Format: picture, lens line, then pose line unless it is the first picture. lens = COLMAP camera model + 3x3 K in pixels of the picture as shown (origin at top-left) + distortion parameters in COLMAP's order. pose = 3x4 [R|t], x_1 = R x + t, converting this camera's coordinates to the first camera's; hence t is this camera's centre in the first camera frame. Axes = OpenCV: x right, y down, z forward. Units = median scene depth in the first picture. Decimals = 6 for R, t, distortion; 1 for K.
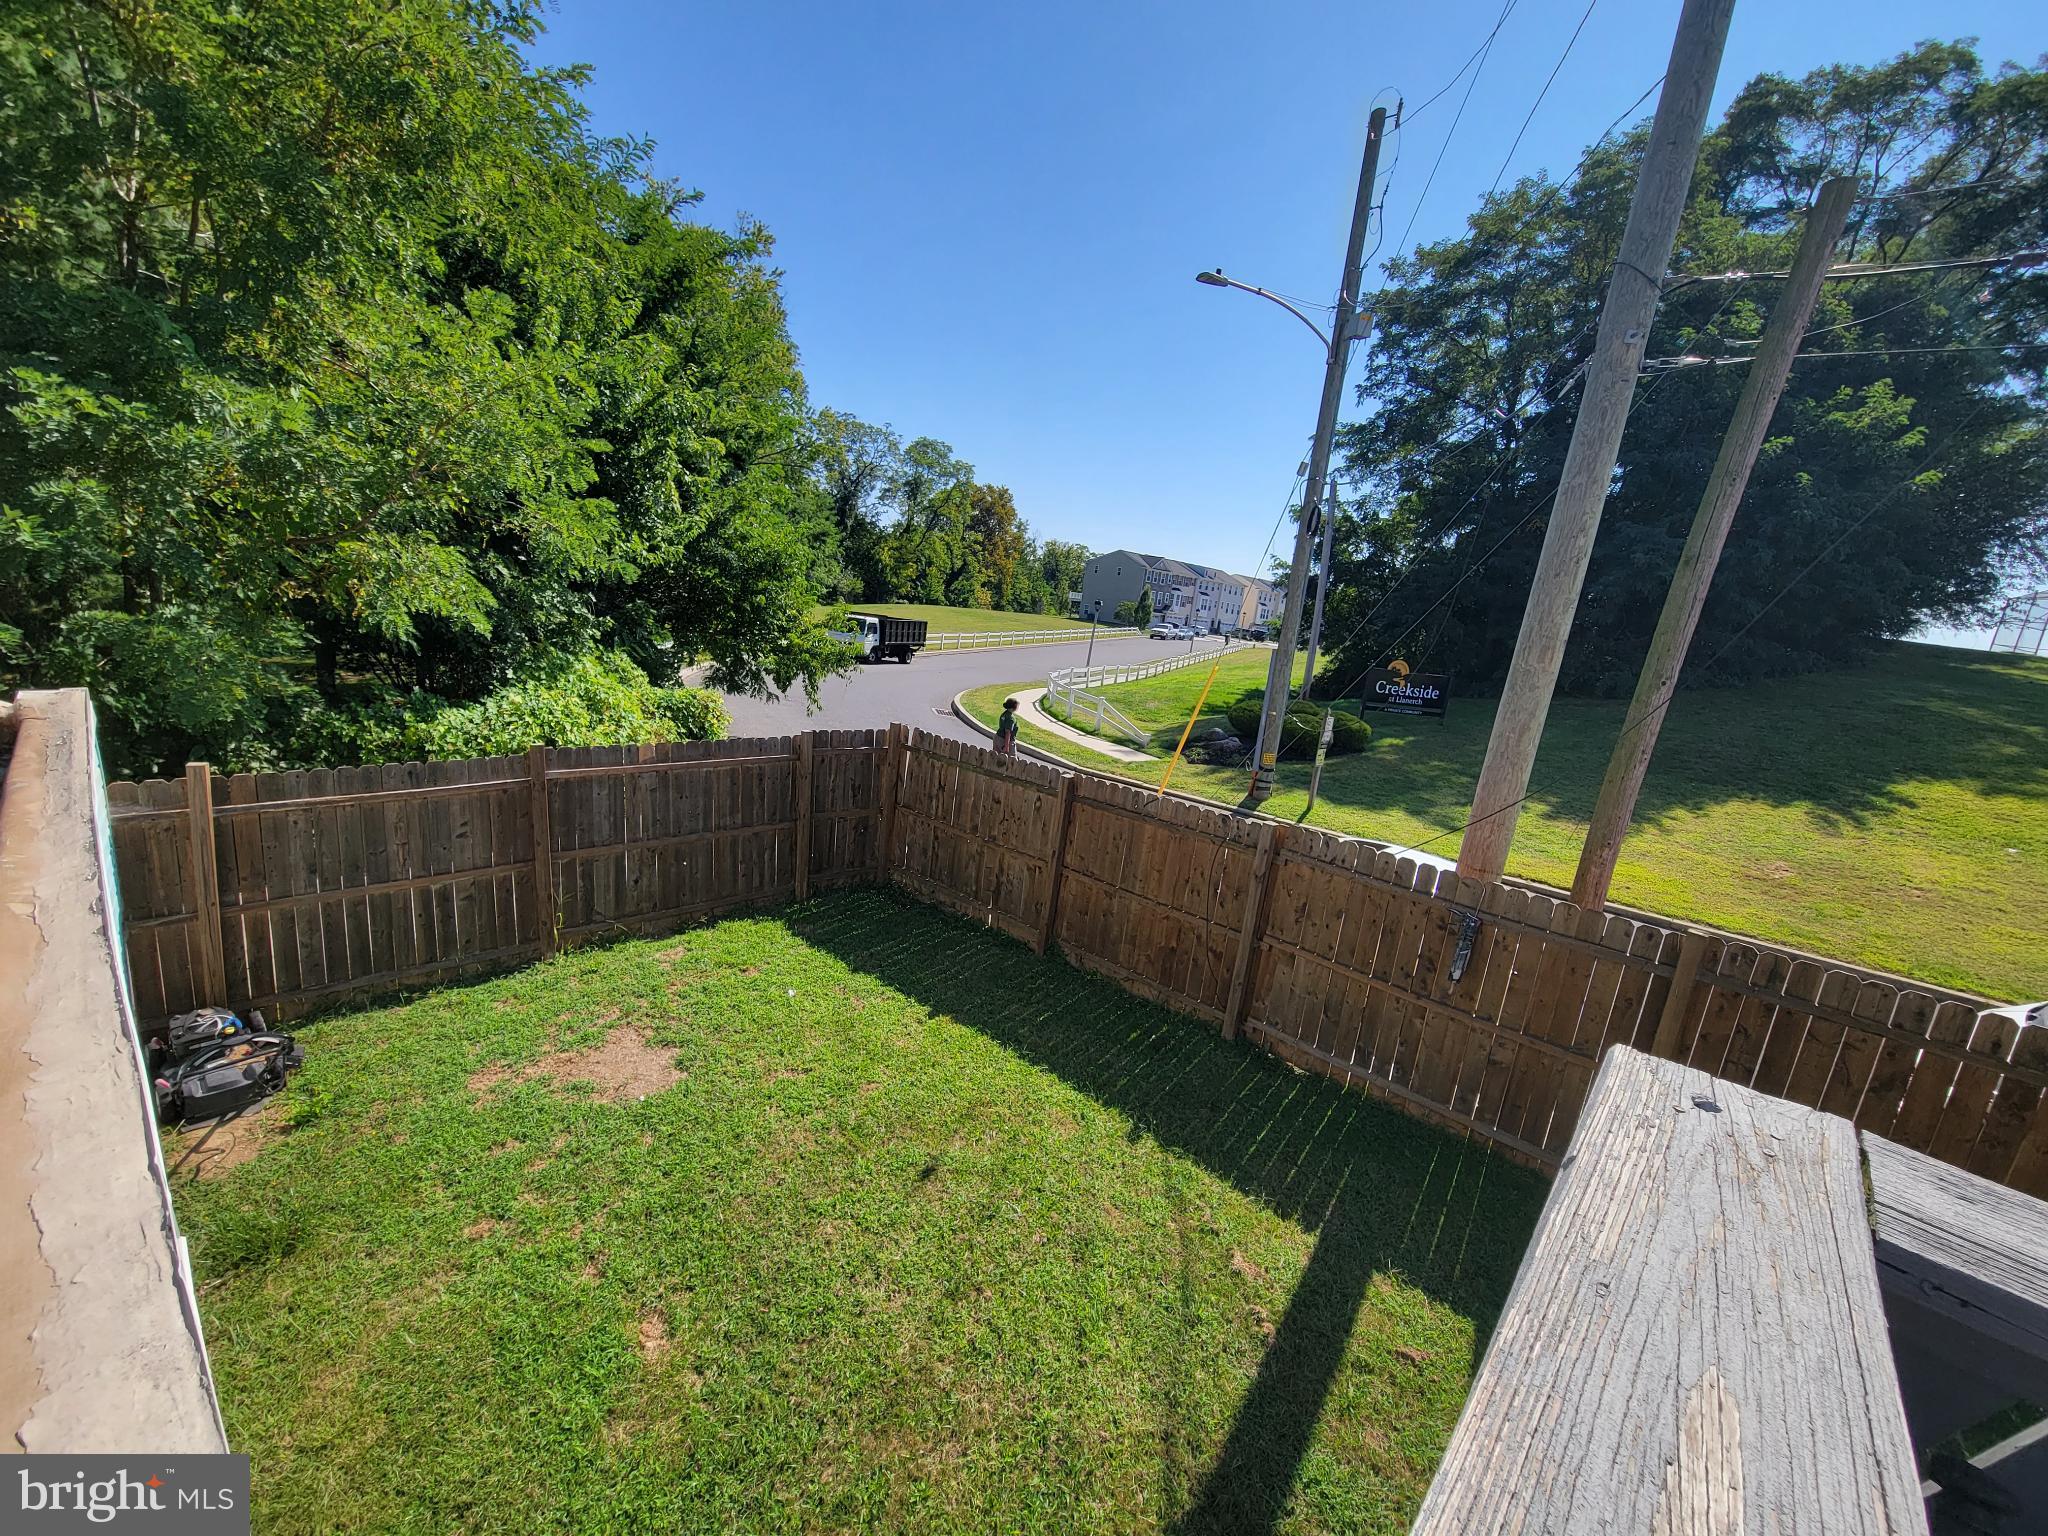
lens RADIAL K [[830.4, 0, 1024.0], [0, 830.4, 768.0], [0, 0, 1]] dist [0.003282, -0.002392]
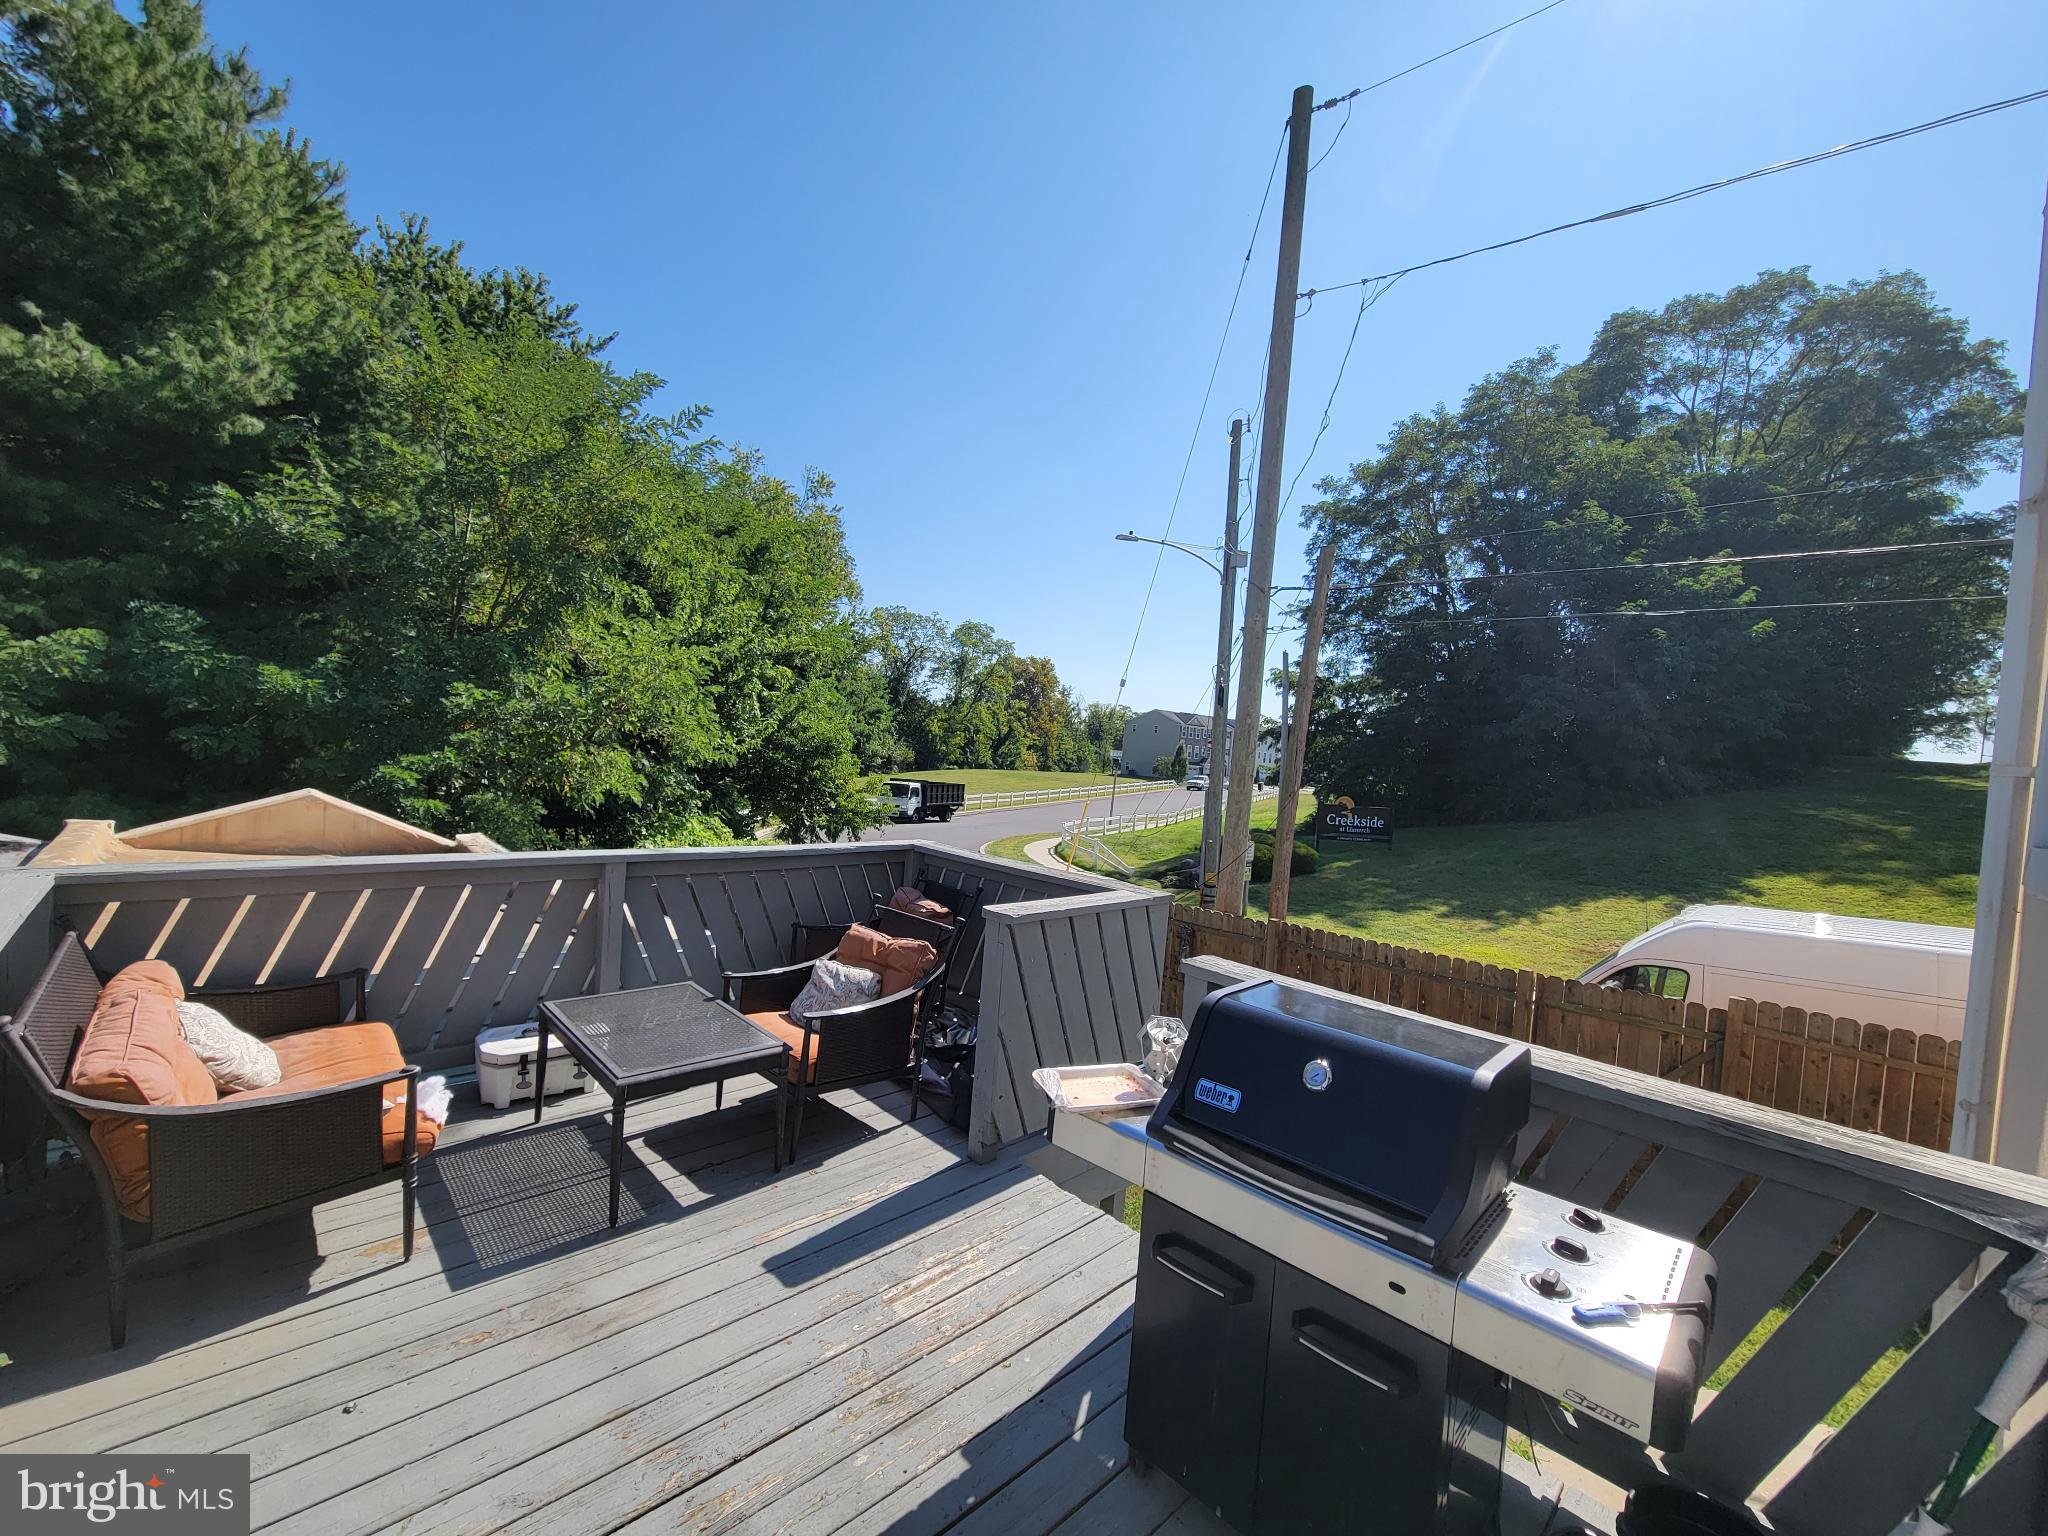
lens RADIAL K [[830.4, 0, 1024.0], [0, 830.4, 768.0], [0, 0, 1]] dist [0.003282, -0.002392]
pose [[0.996652, -0.049745, -0.064887, 0.038325], [0.036533, 0.980933, -0.190881, 0.020724], [0.073145, 0.187871, 0.979466, -0.105196]]
